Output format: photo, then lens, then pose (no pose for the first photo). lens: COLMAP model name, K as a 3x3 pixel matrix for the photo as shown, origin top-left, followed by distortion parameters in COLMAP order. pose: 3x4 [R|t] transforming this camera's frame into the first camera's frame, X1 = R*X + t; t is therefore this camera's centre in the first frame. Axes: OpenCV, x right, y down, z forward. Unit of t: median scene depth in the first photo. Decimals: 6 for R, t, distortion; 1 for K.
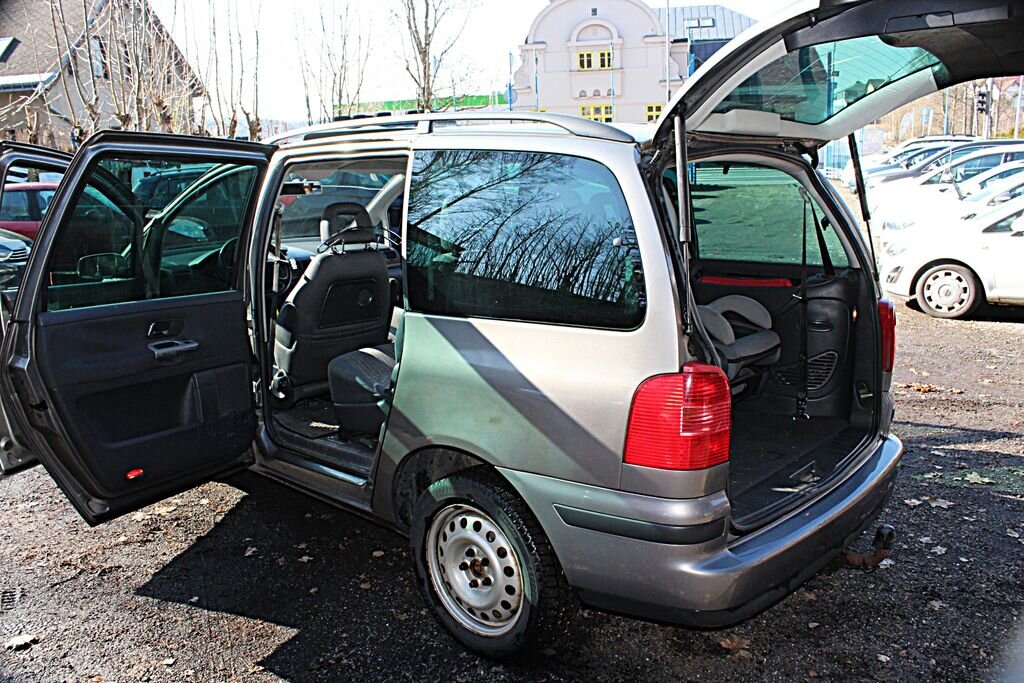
lens RADIAL K [[842.2, 0, 507.8], [0, 842.2, 344.1], [0, 0, 1]] dist [-0.167947, 0.147930]
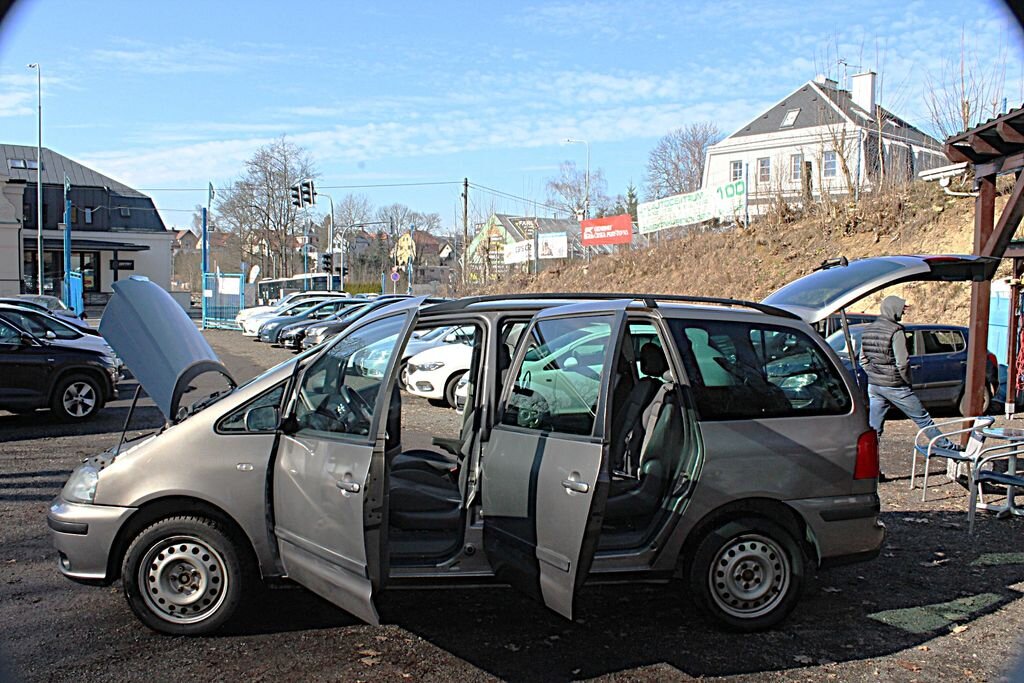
lens RADIAL K [[848.7, 0, 505.9], [0, 848.7, 339.1], [0, 0, 1]] dist [-0.170936, 0.158086]
pose [[0.682288, 0.003287, 0.731077, -0.276663], [0.131145, 0.983219, -0.126813, -0.006789], [-0.719225, 0.182400, 0.670407, 0.032793]]
